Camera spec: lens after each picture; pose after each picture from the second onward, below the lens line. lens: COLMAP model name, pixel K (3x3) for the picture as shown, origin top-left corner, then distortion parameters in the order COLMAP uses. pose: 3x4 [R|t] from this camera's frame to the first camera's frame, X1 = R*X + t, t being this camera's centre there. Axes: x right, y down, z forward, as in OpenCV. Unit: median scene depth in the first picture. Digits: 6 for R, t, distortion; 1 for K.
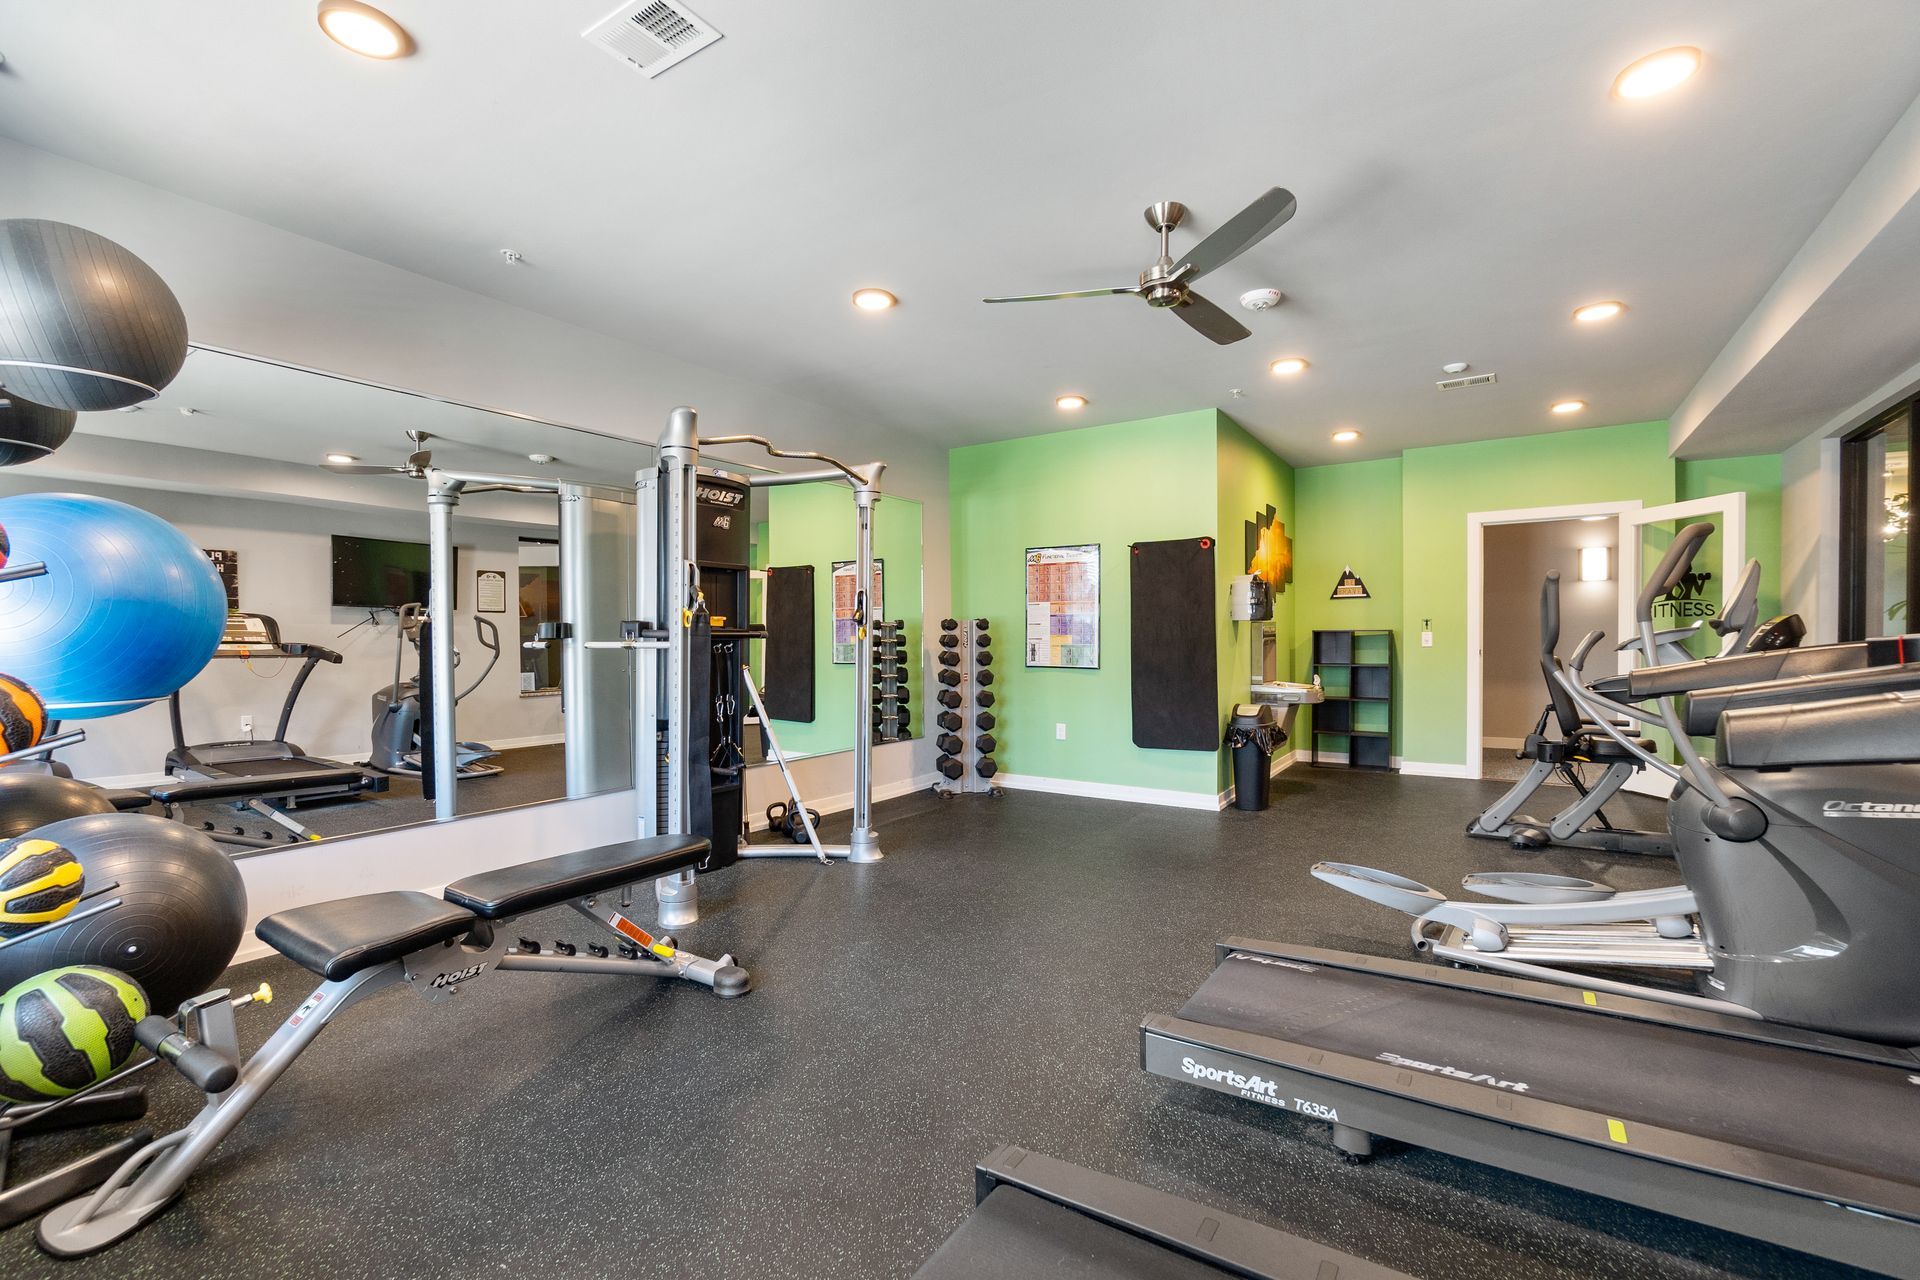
lens RADIAL K [[838.4, 0, 960.0], [0, 838.4, 640.0], [0, 0, 1]] dist [0.001067, 0.000146]
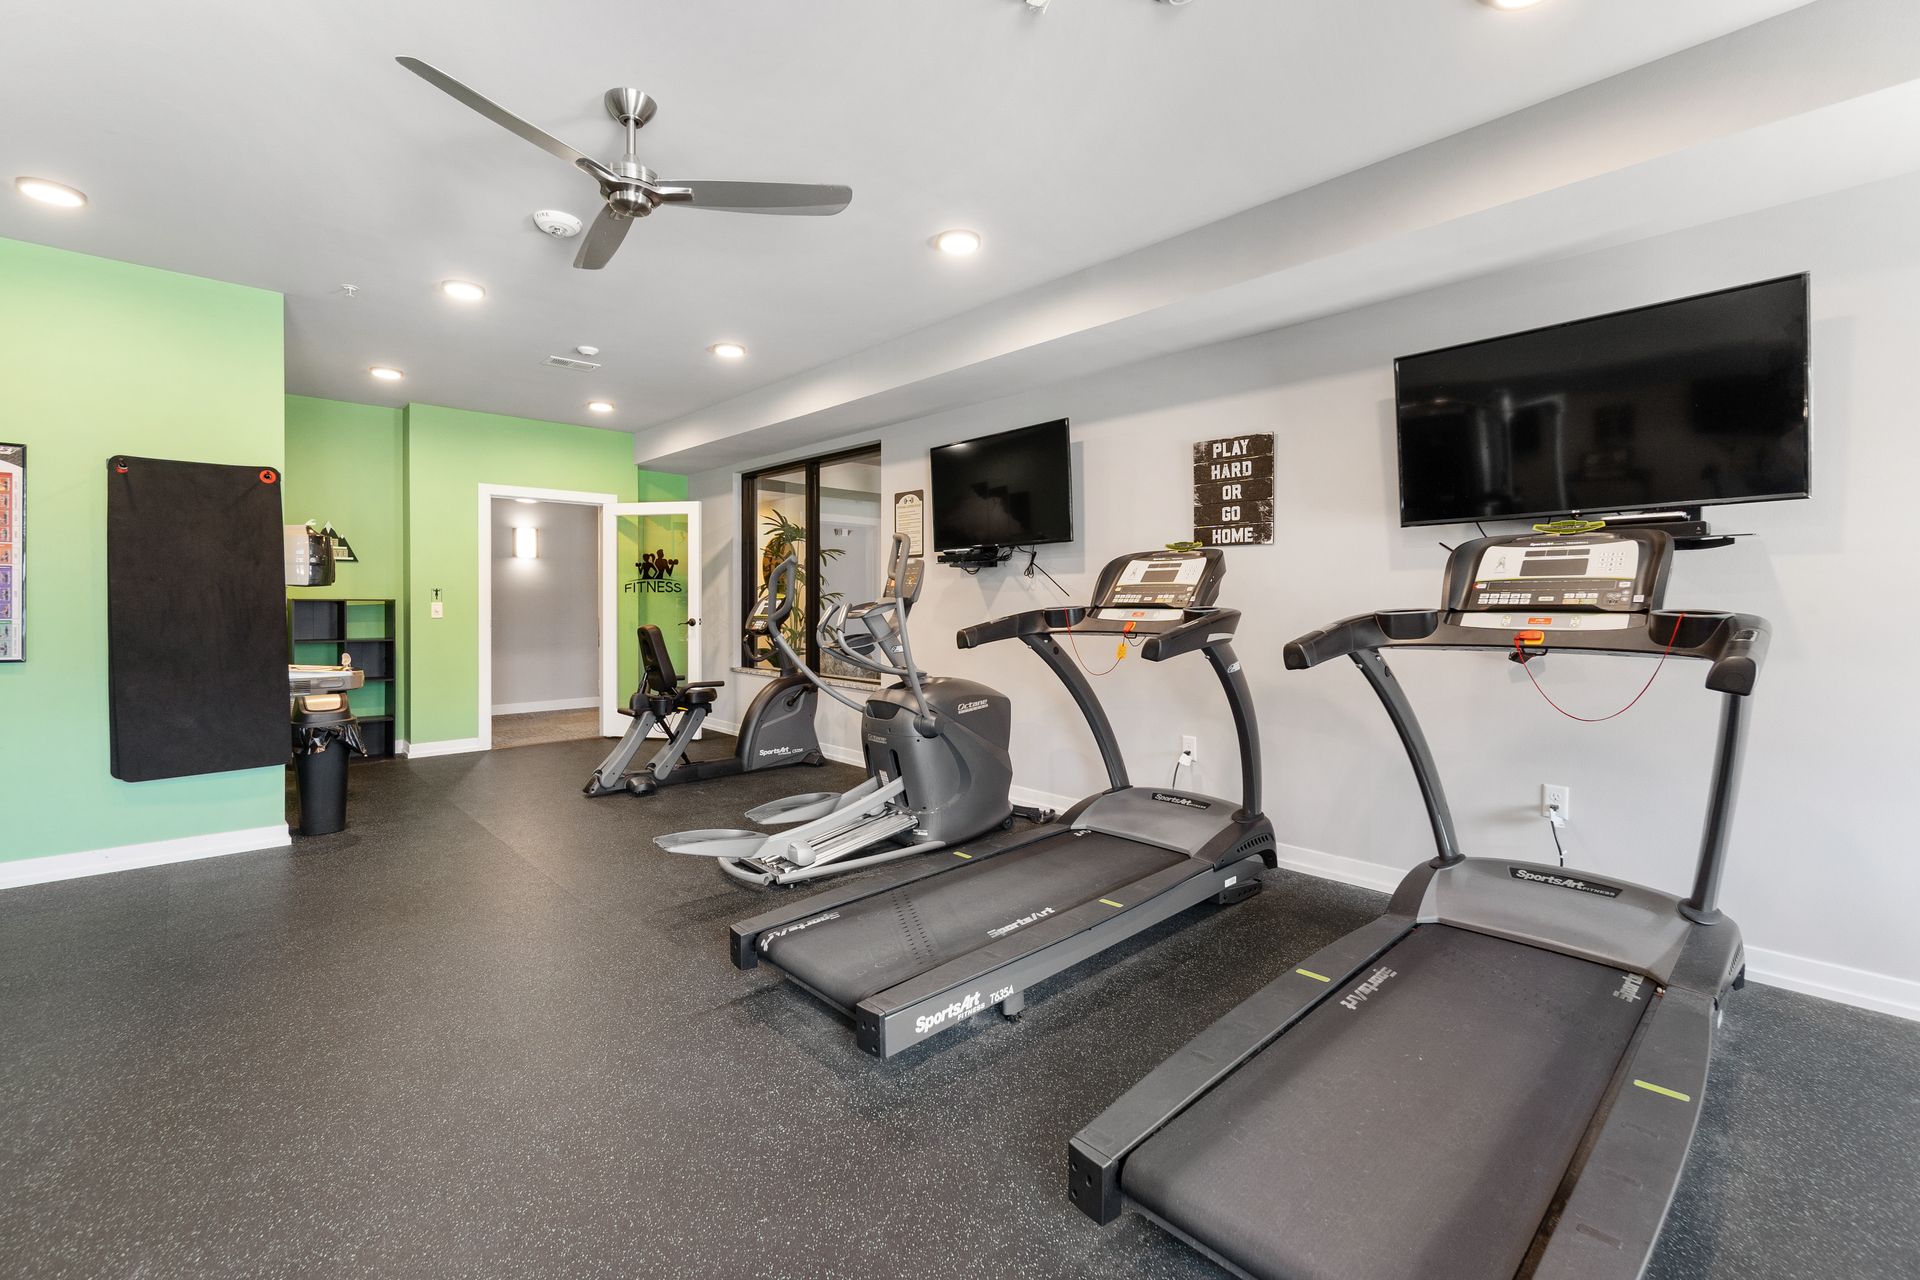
lens RADIAL K [[832.5, 0, 962.0], [0, 832.5, 597.4], [0, 0, 1]] dist [-0.002260, 0.000311]
pose [[0.228321, 0.015161, 0.973468, -0.269118], [0.001503, 0.999872, -0.015925, 0.000744], [-0.973585, 0.005099, 0.228269, 0.269981]]
